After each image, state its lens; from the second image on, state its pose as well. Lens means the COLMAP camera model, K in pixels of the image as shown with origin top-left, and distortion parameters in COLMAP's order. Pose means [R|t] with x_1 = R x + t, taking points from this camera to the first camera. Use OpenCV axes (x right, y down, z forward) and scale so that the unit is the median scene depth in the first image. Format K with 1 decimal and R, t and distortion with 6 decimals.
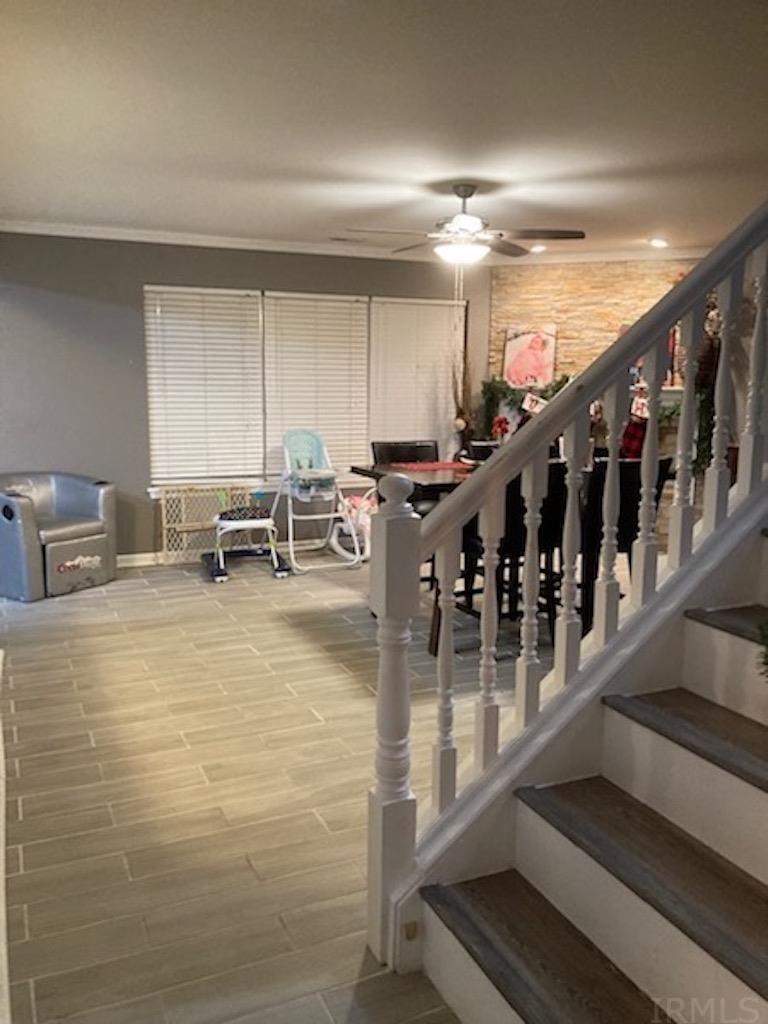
lens RADIAL K [[825.9, 0, 391.6], [0, 825.9, 513.0], [0, 0, 1]] dist [0.035737, -0.030858]
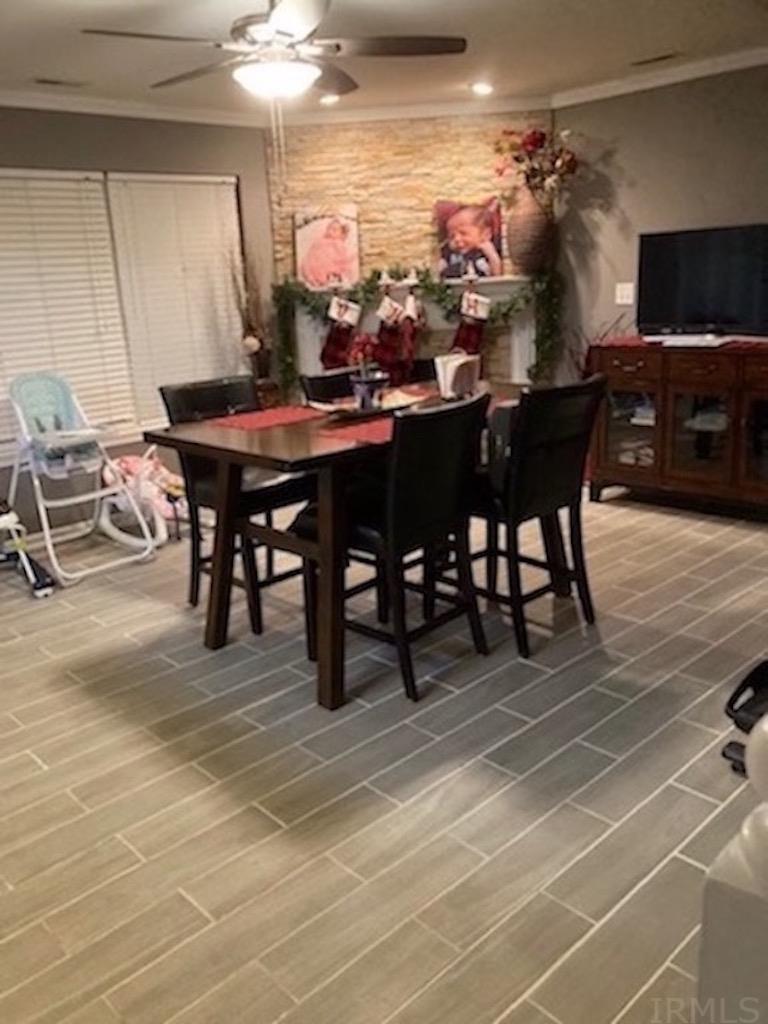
lens RADIAL K [[825.9, 0, 372.7], [0, 825.9, 511.8], [0, 0, 1]] dist [0.035737, -0.030858]
pose [[0.949771, -0.142874, 0.278427, -0.047922], [0.111046, 0.985668, 0.126990, -0.040653], [-0.292580, -0.089693, 0.952025, 0.232308]]
